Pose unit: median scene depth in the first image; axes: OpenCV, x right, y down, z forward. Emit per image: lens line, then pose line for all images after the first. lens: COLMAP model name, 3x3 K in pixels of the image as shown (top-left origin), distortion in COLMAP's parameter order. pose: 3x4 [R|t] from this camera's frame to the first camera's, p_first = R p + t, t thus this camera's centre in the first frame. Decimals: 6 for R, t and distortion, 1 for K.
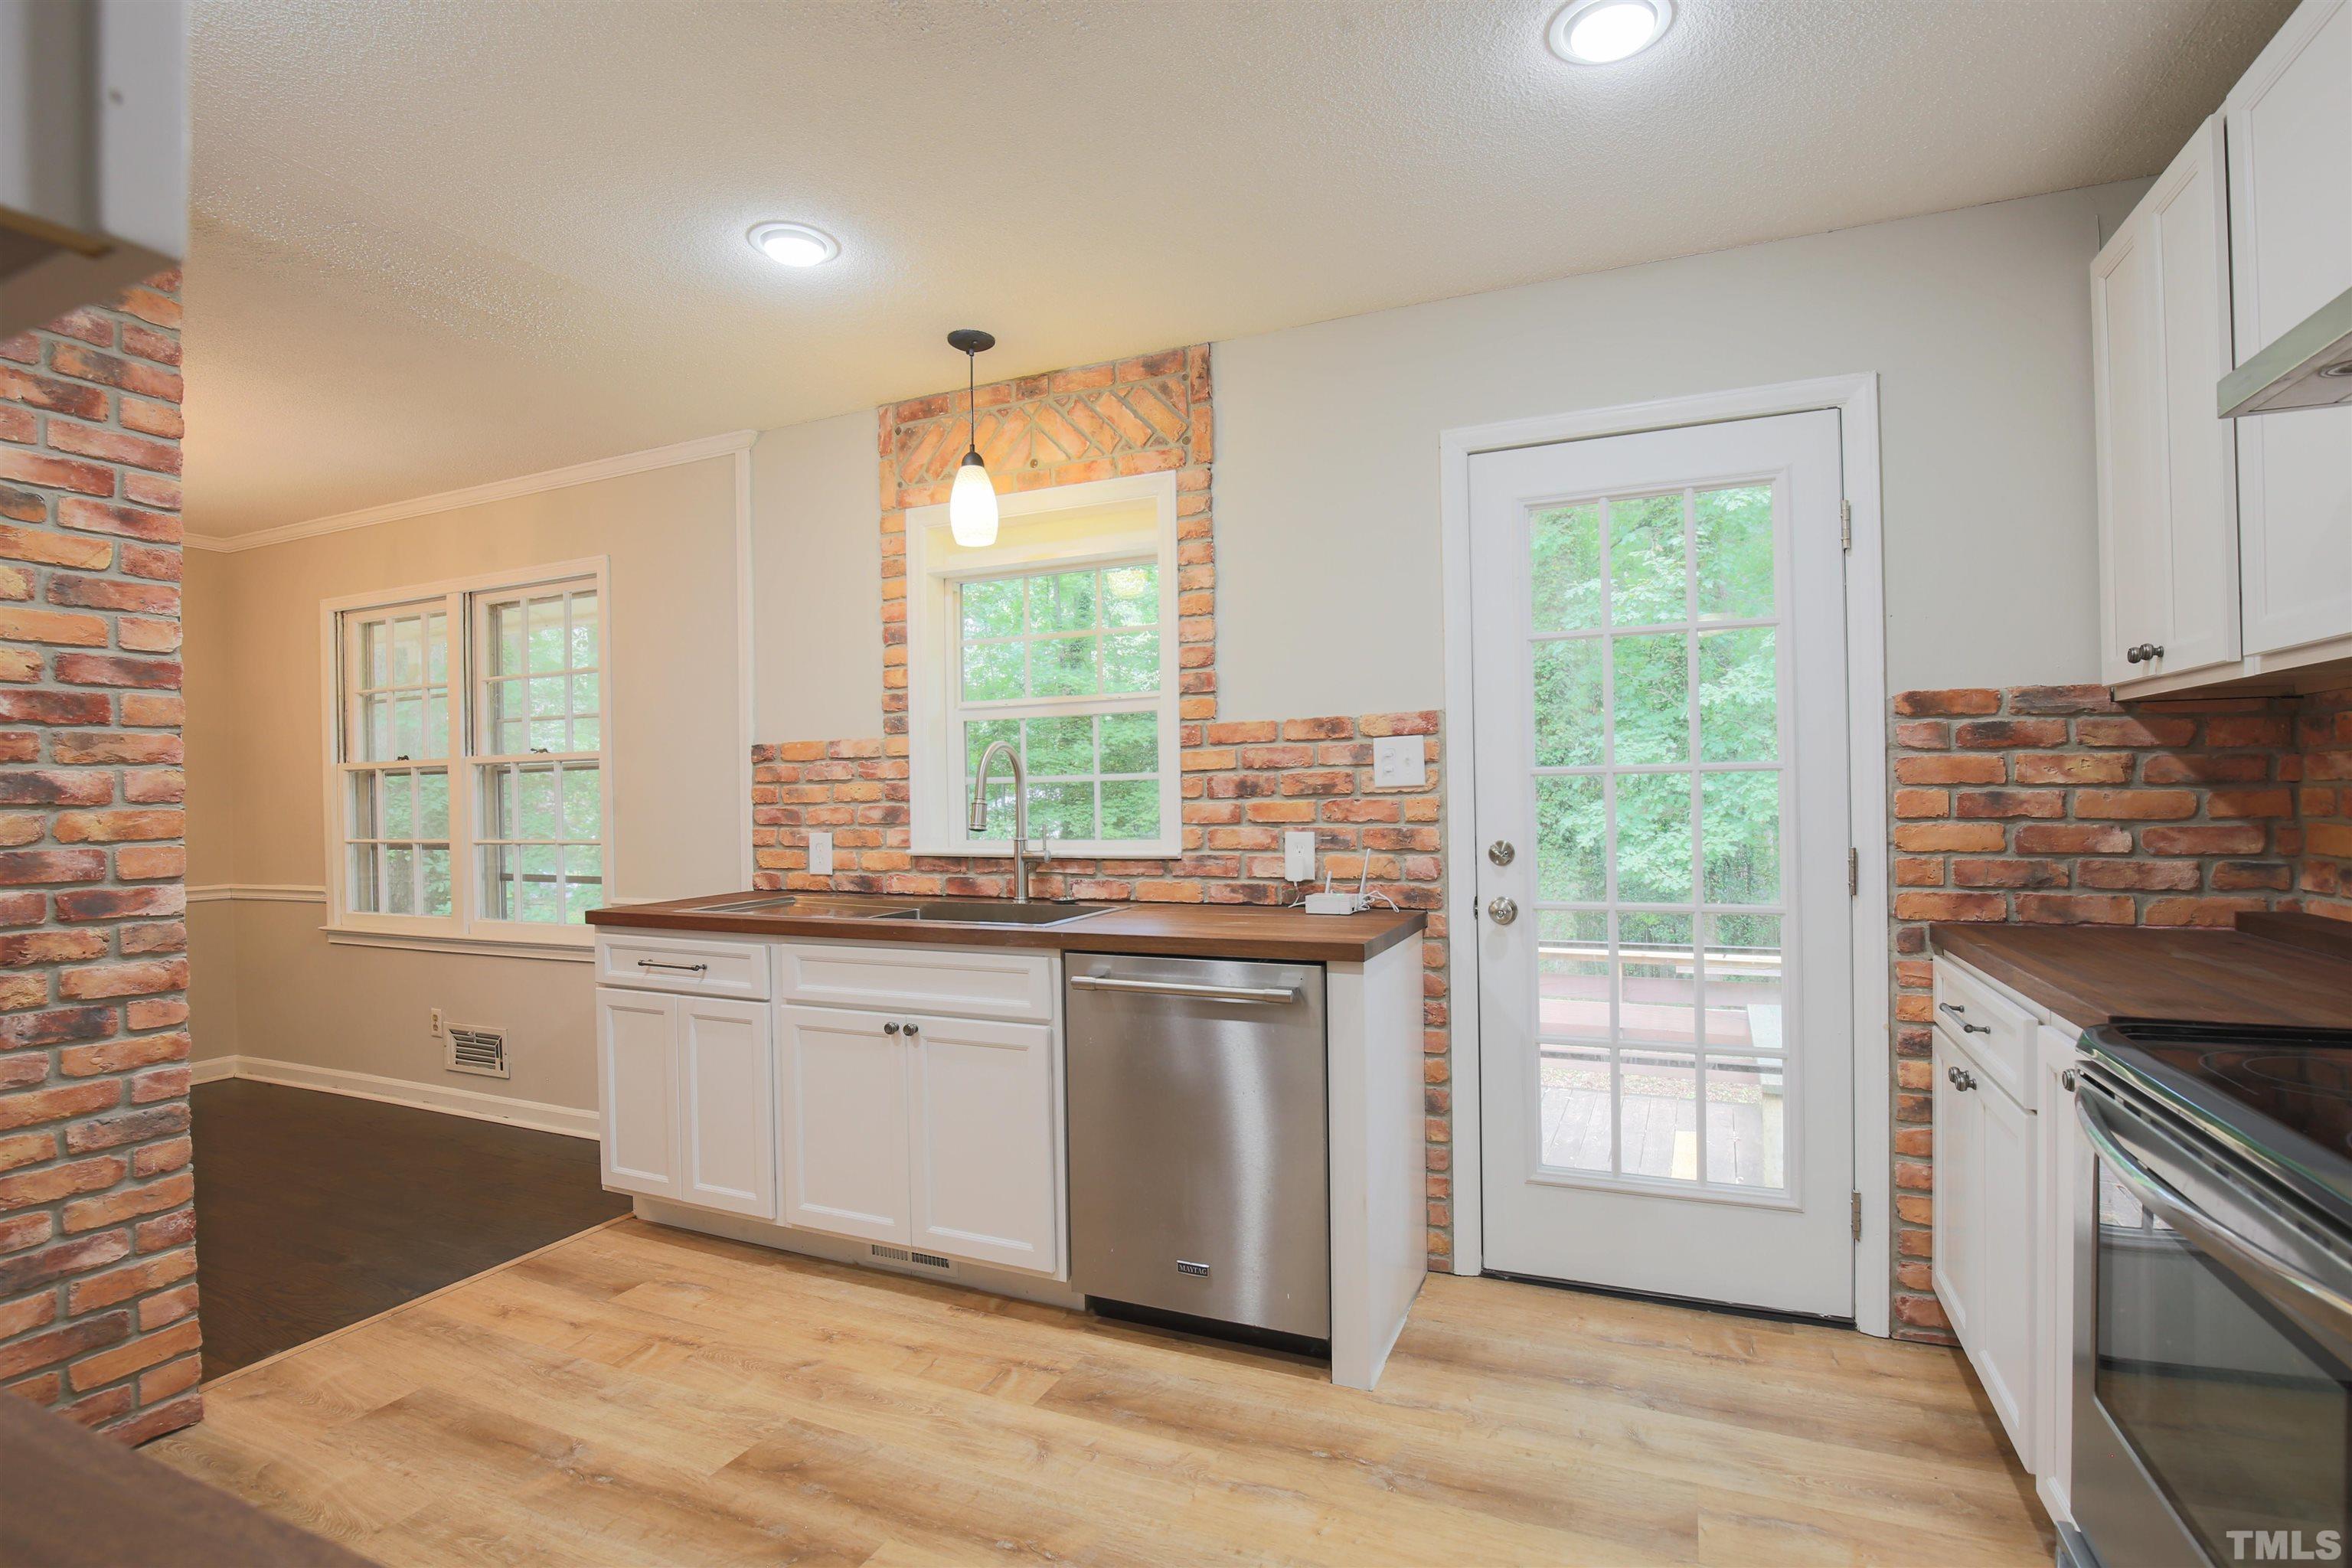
lens RADIAL K [[1115.0, 0, 1178.5], [0, 1115.0, 794.8], [0, 0, 1]] dist [-0.037046, 0.007337]
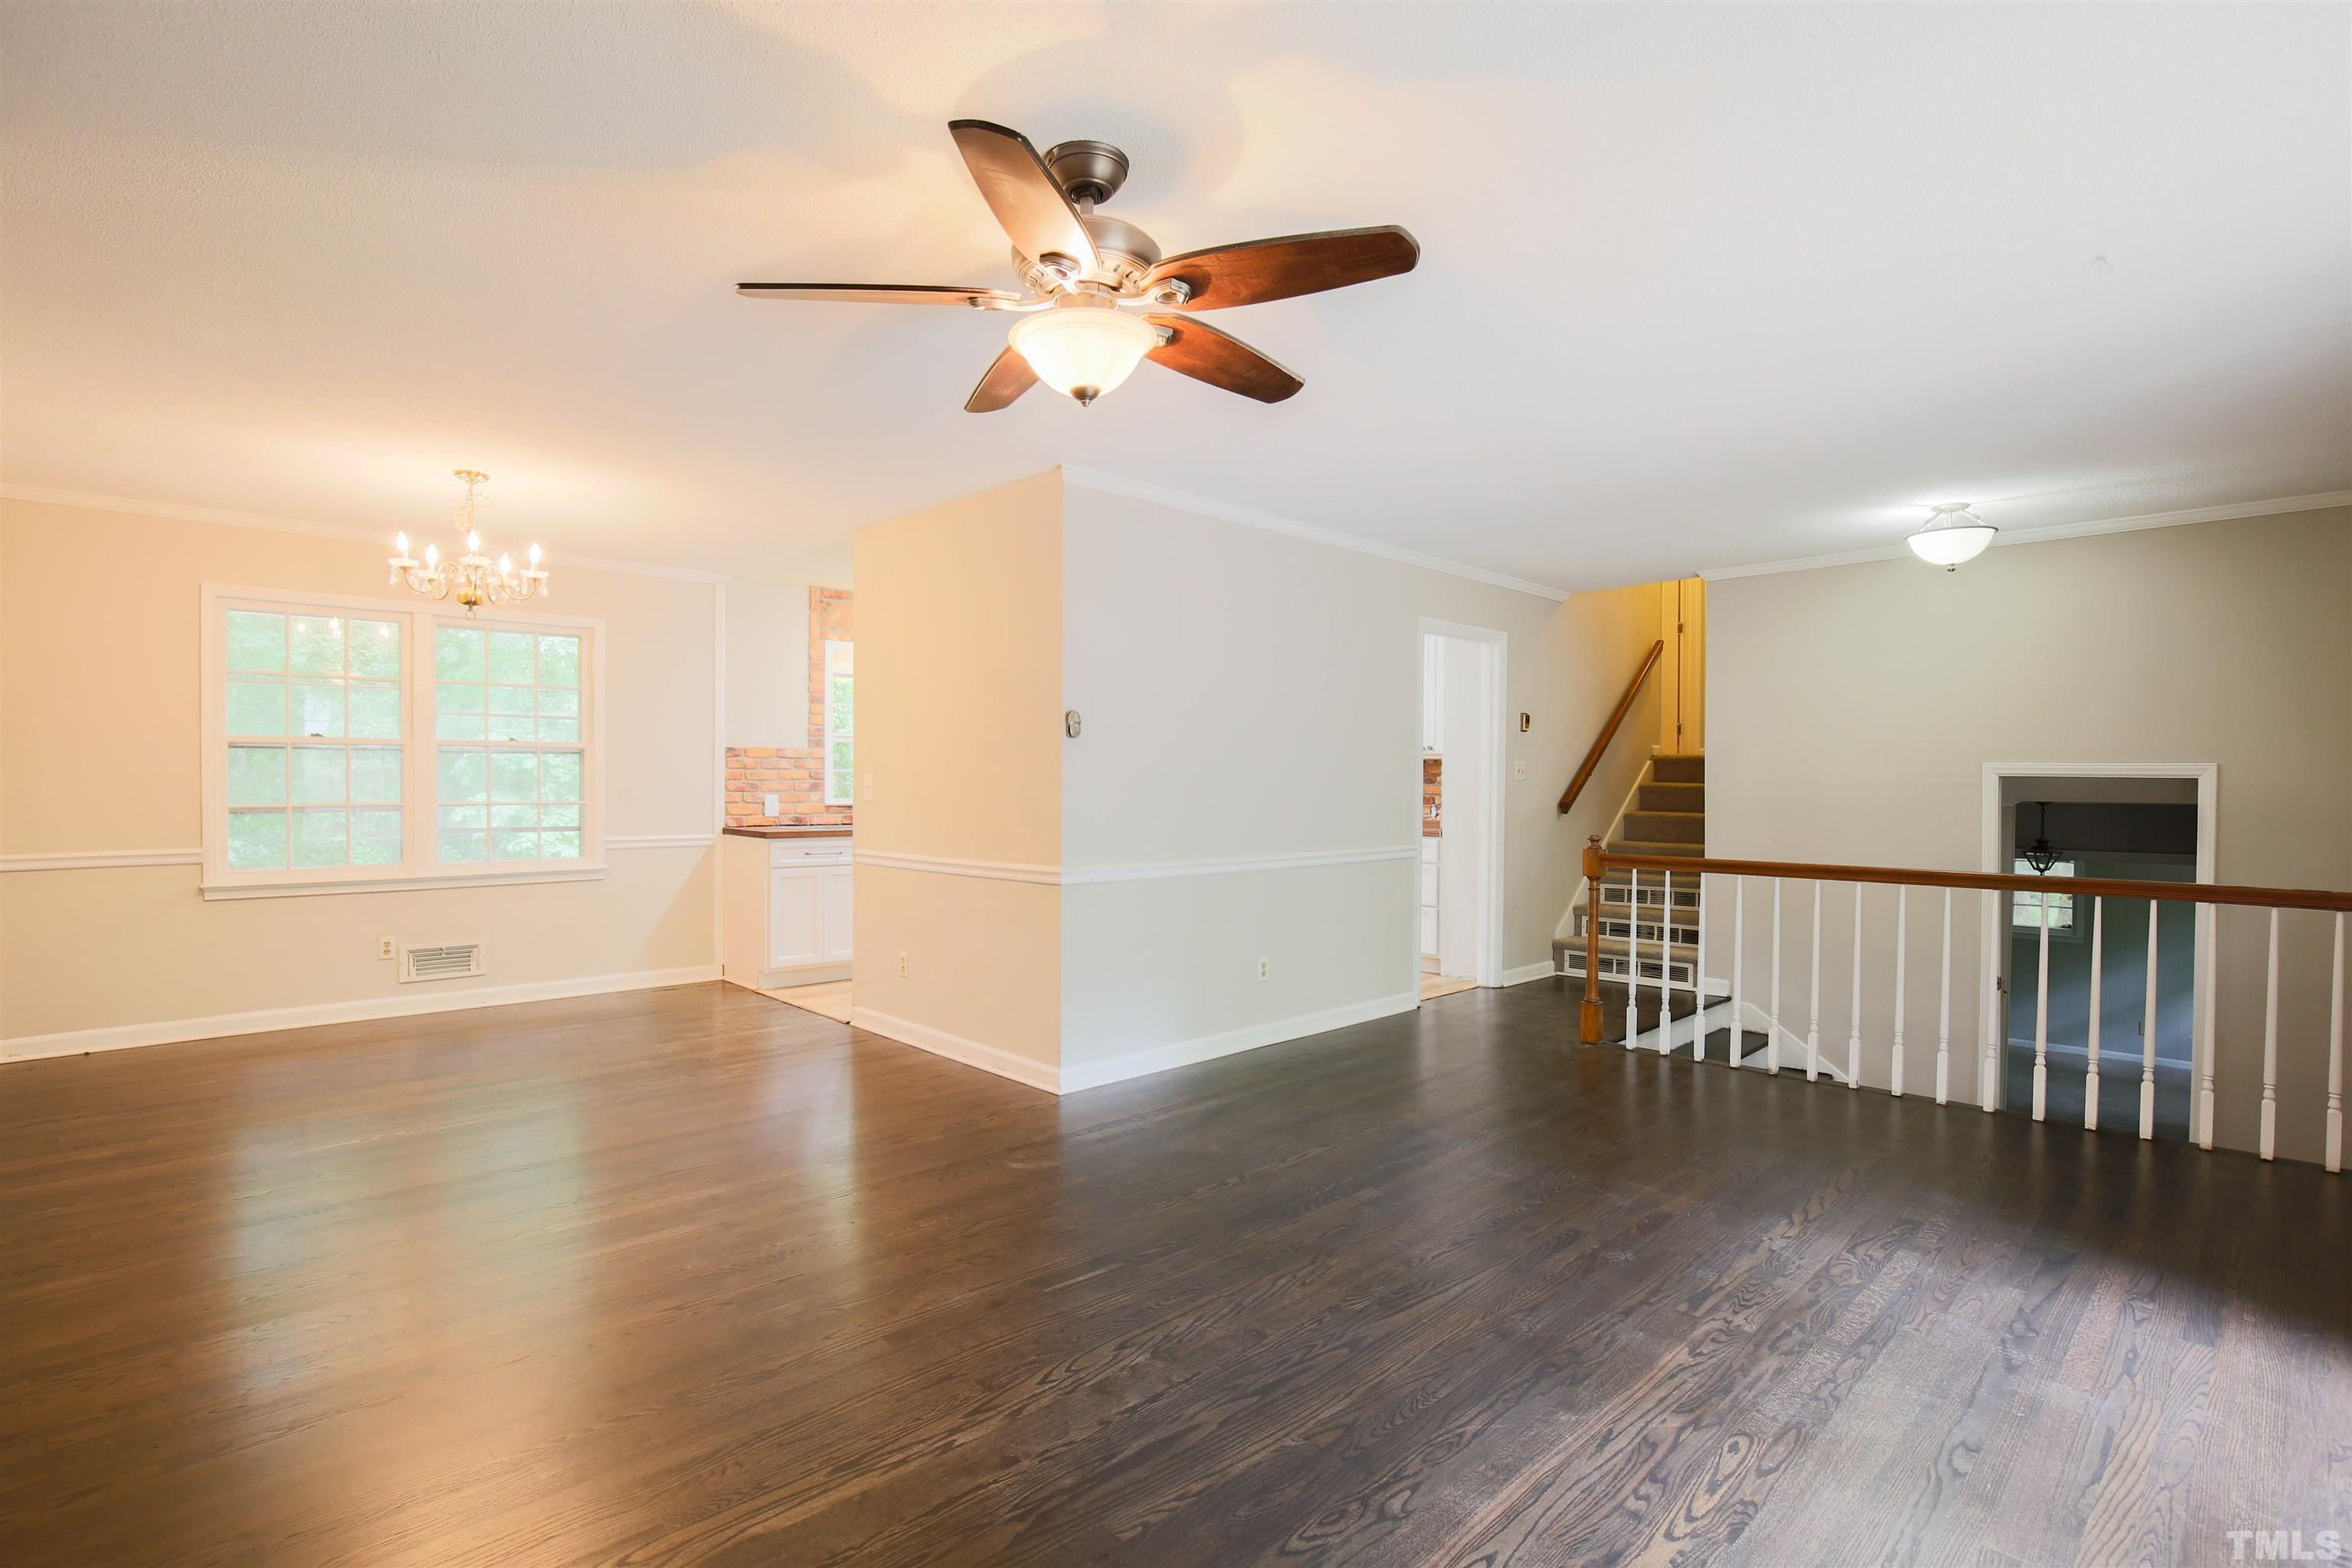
lens RADIAL K [[1129.2, 0, 1175.9], [0, 1129.2, 781.4], [0, 0, 1]] dist [-0.039575, 0.007954]
pose [[0.379315, 0.016829, 0.925114, -2.272290], [-0.009611, 0.999852, -0.014247, 0.038635], [-0.925218, -0.003487, 0.379421, -0.488541]]
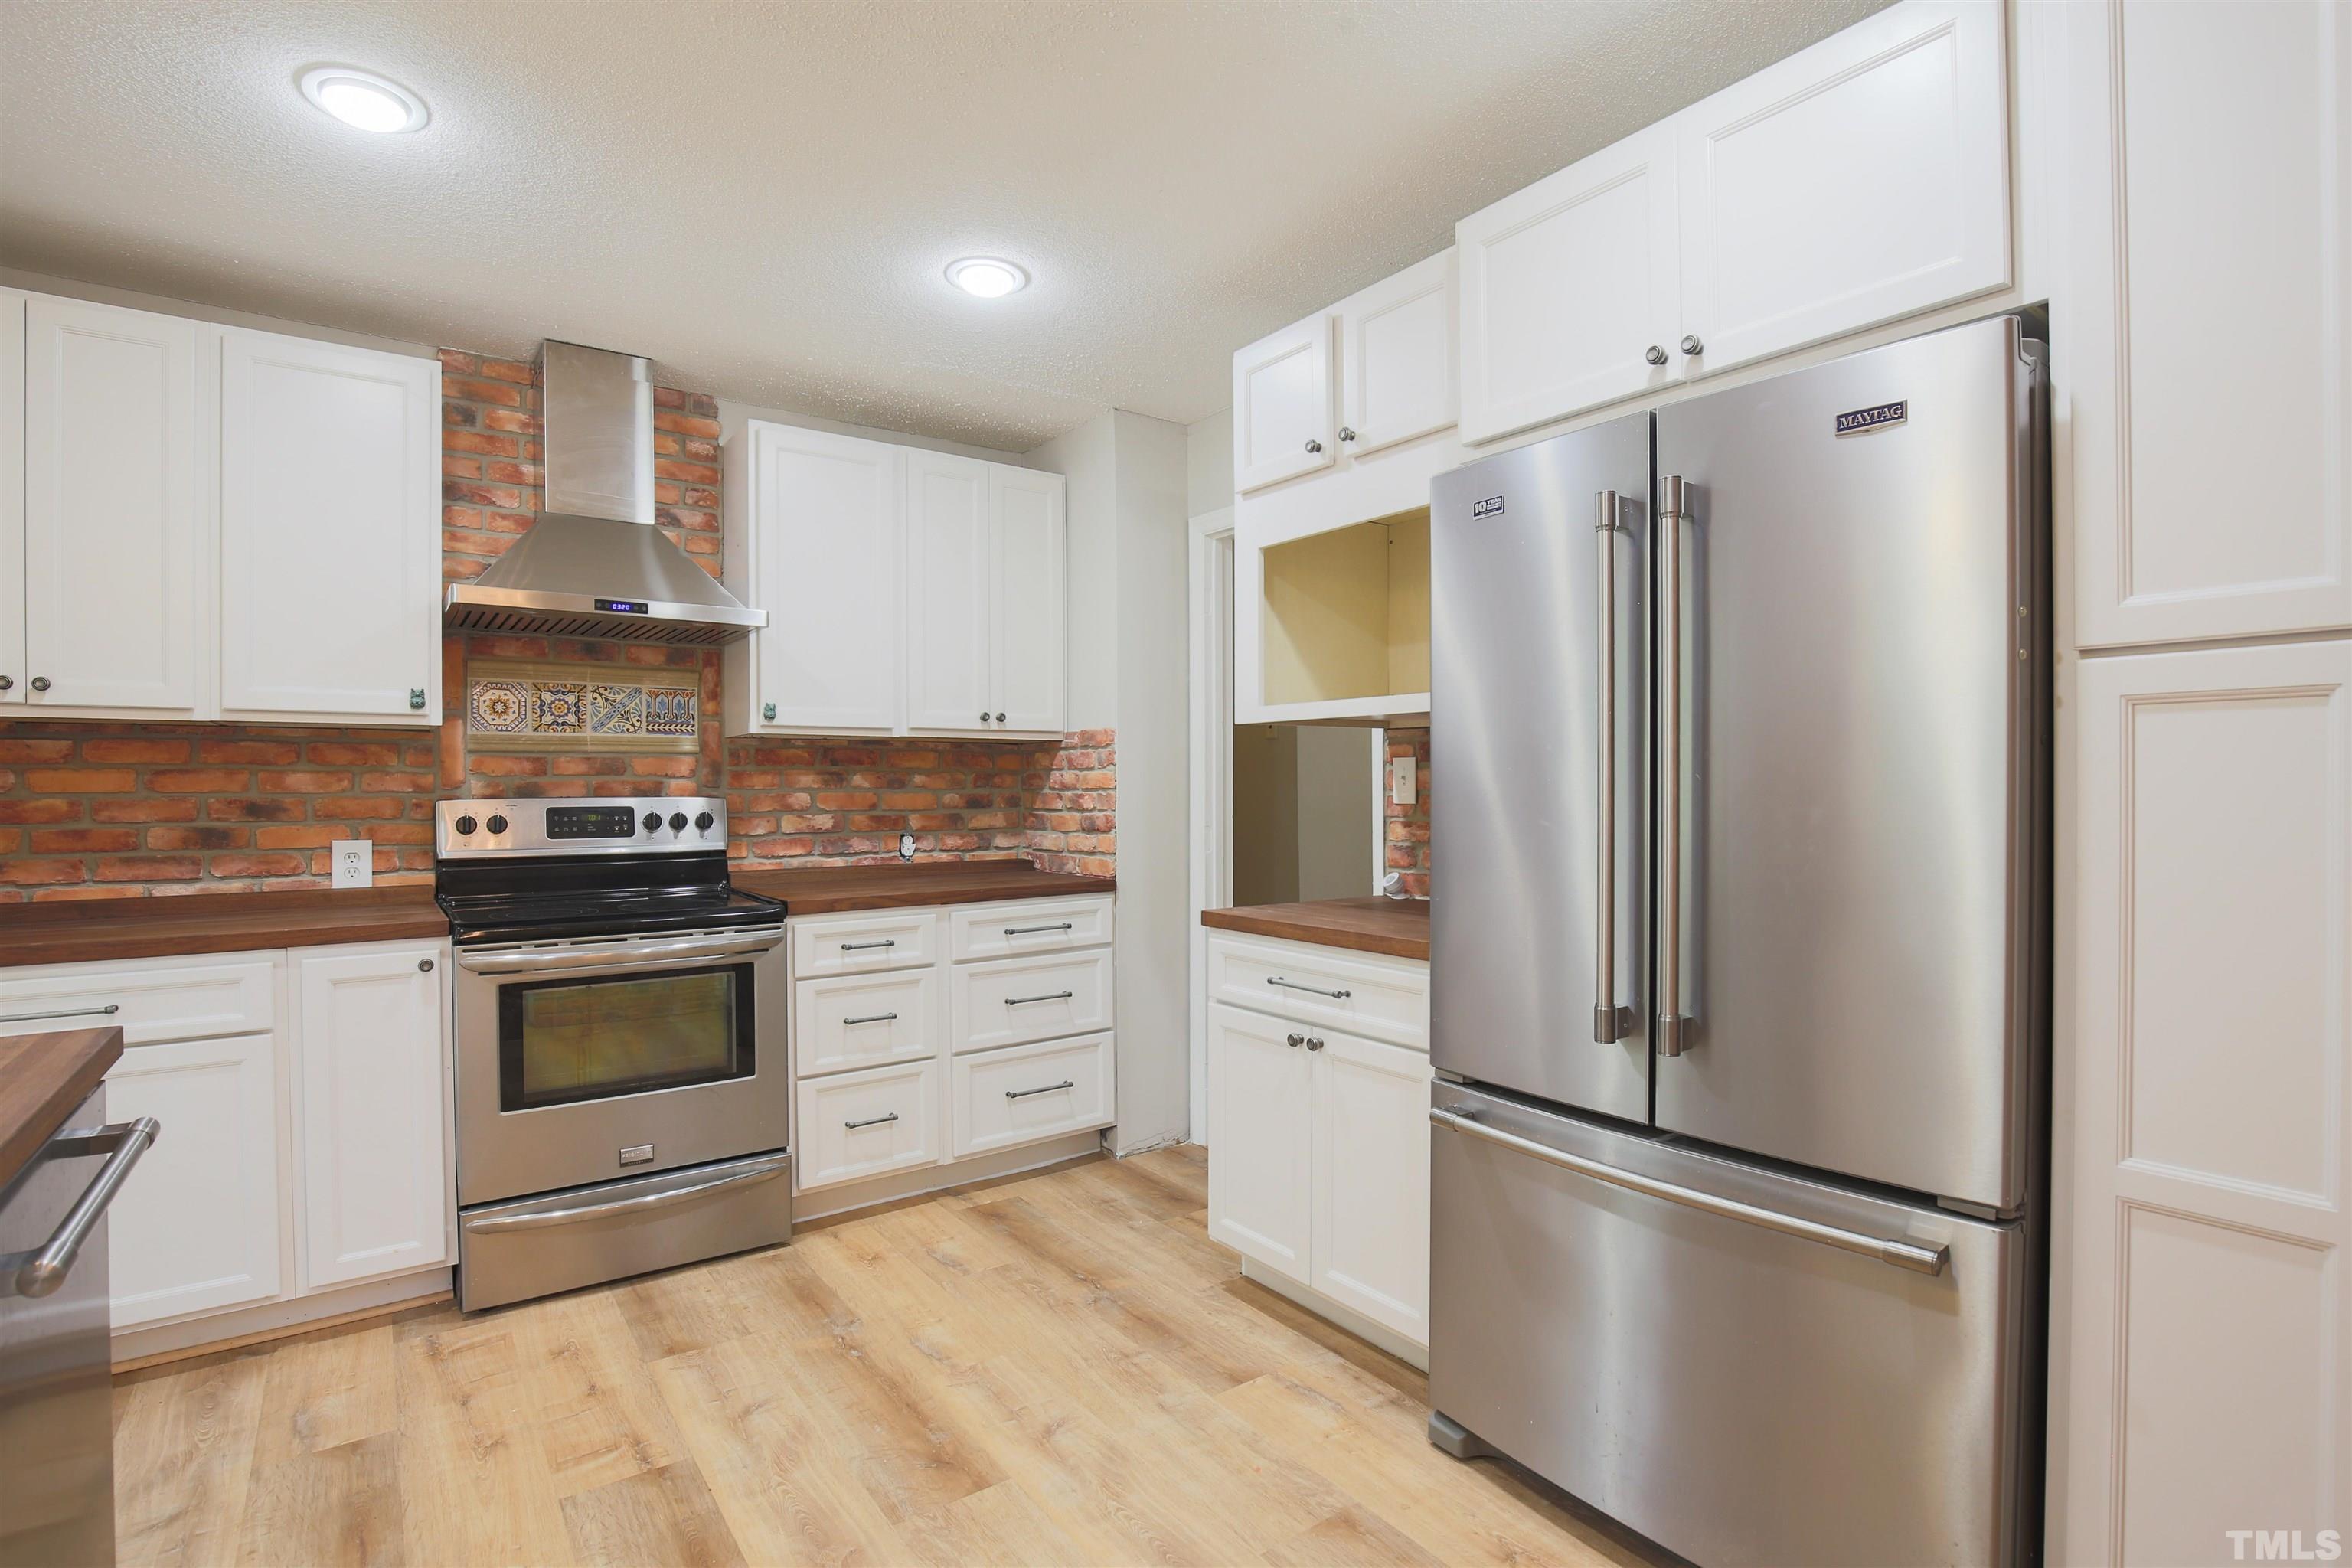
lens RADIAL K [[1115.0, 0, 1164.6], [0, 1115.0, 795.1], [0, 0, 1]] dist [-0.037046, 0.007337]
pose [[-0.861216, 0.015063, 0.508015, -0.513129], [0.019902, 0.999794, 0.004095, 0.007208], [-0.507849, 0.013637, -0.861338, 0.931176]]
